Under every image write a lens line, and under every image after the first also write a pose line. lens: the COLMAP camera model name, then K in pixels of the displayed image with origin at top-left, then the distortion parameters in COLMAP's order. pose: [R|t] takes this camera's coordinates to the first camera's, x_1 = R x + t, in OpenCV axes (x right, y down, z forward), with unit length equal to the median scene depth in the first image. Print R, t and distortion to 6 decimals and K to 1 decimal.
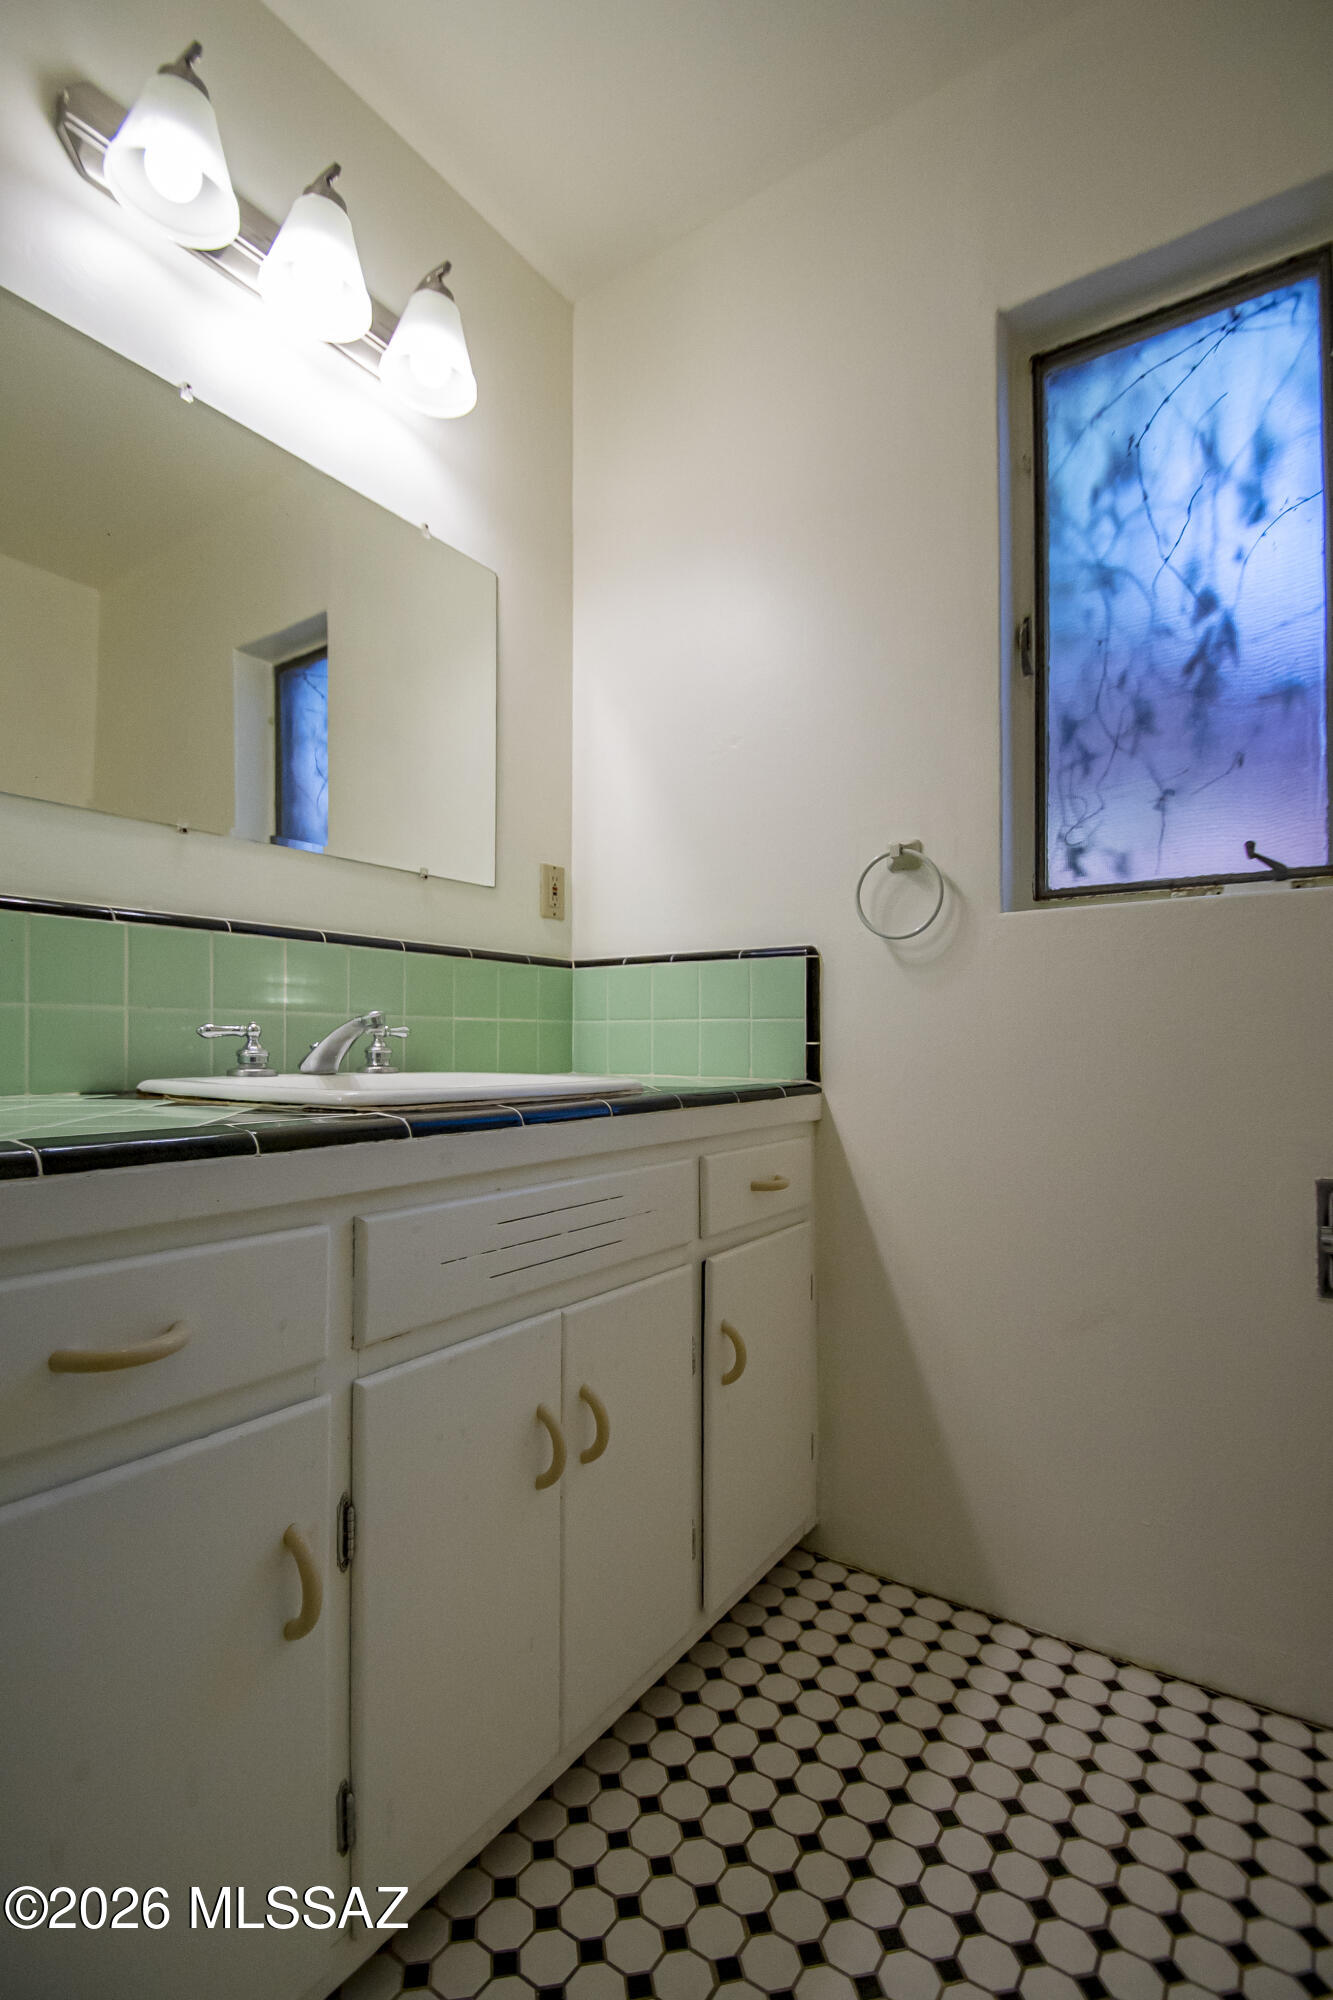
lens RADIAL K [[938.2, 0, 636.8], [0, 938.2, 1014.2], [0, 0, 1]] dist [0.009267, -0.012549]
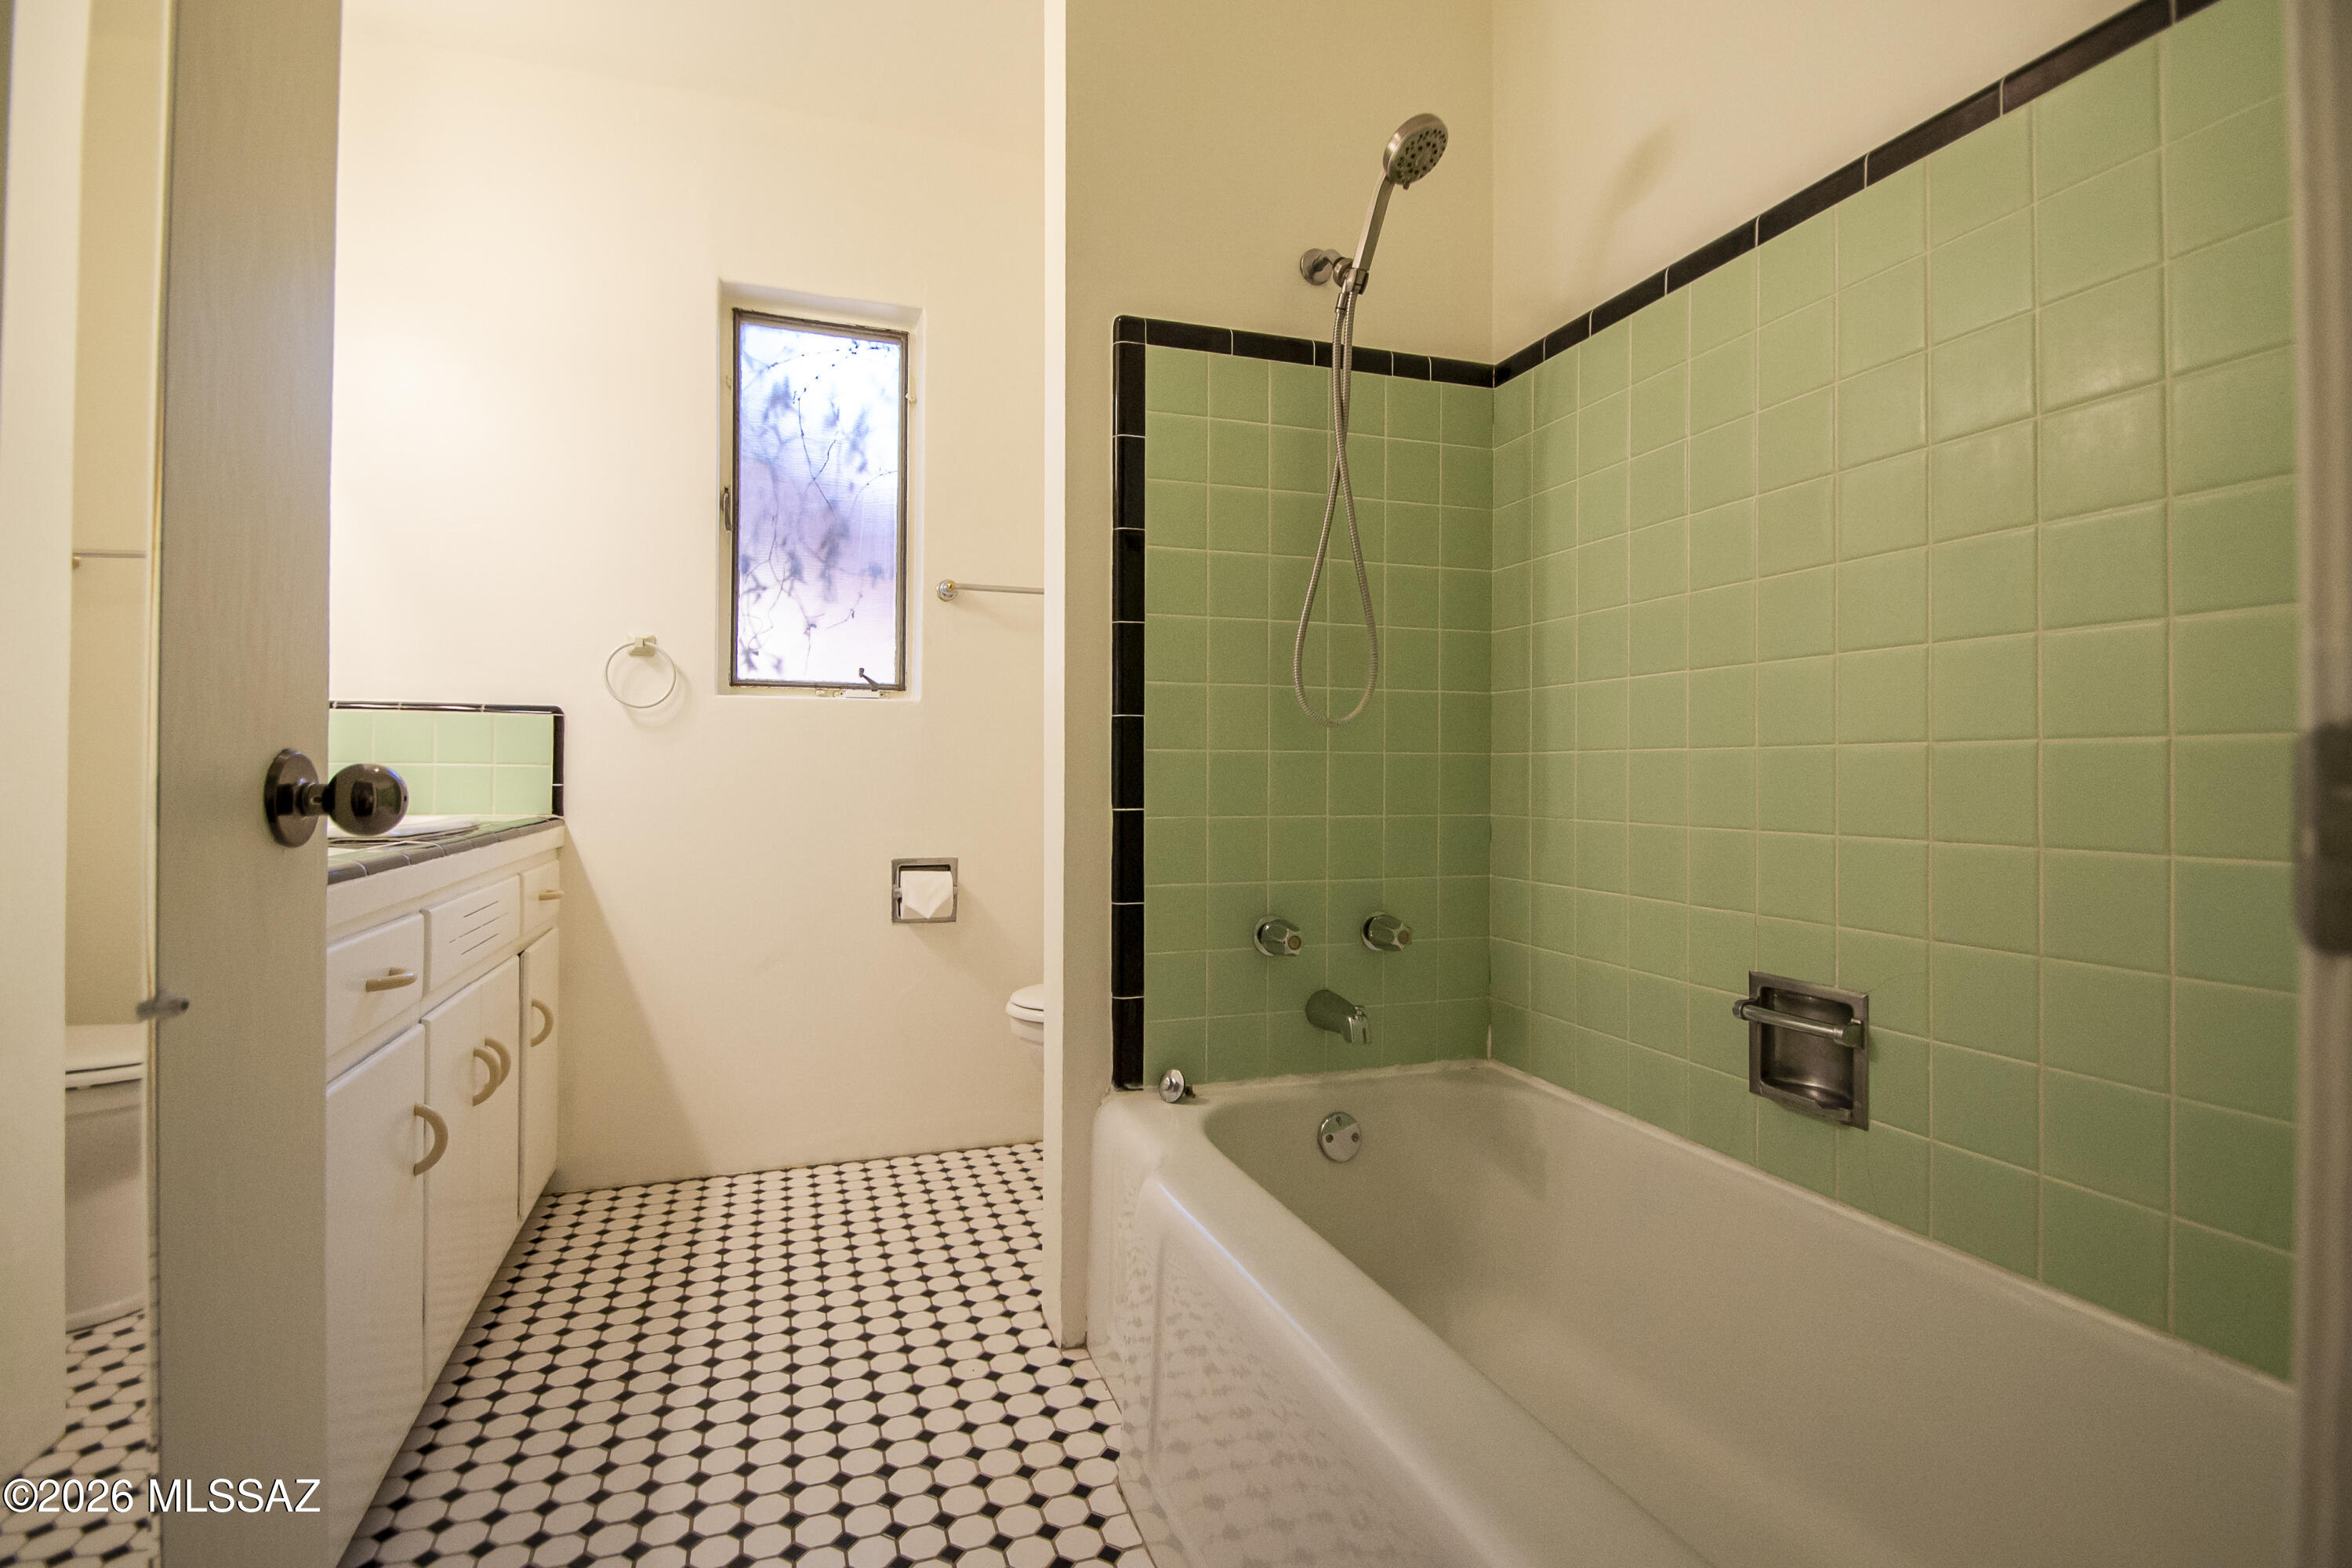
lens RADIAL K [[1103.4, 0, 1172.8], [0, 1103.4, 778.4], [0, 0, 1]] dist [0.009267, -0.012549]
pose [[0.560962, 0.009404, 0.827788, -0.588222], [-0.031817, 0.999442, 0.010207, -0.019718], [-0.827230, -0.032064, 0.560948, -0.506081]]
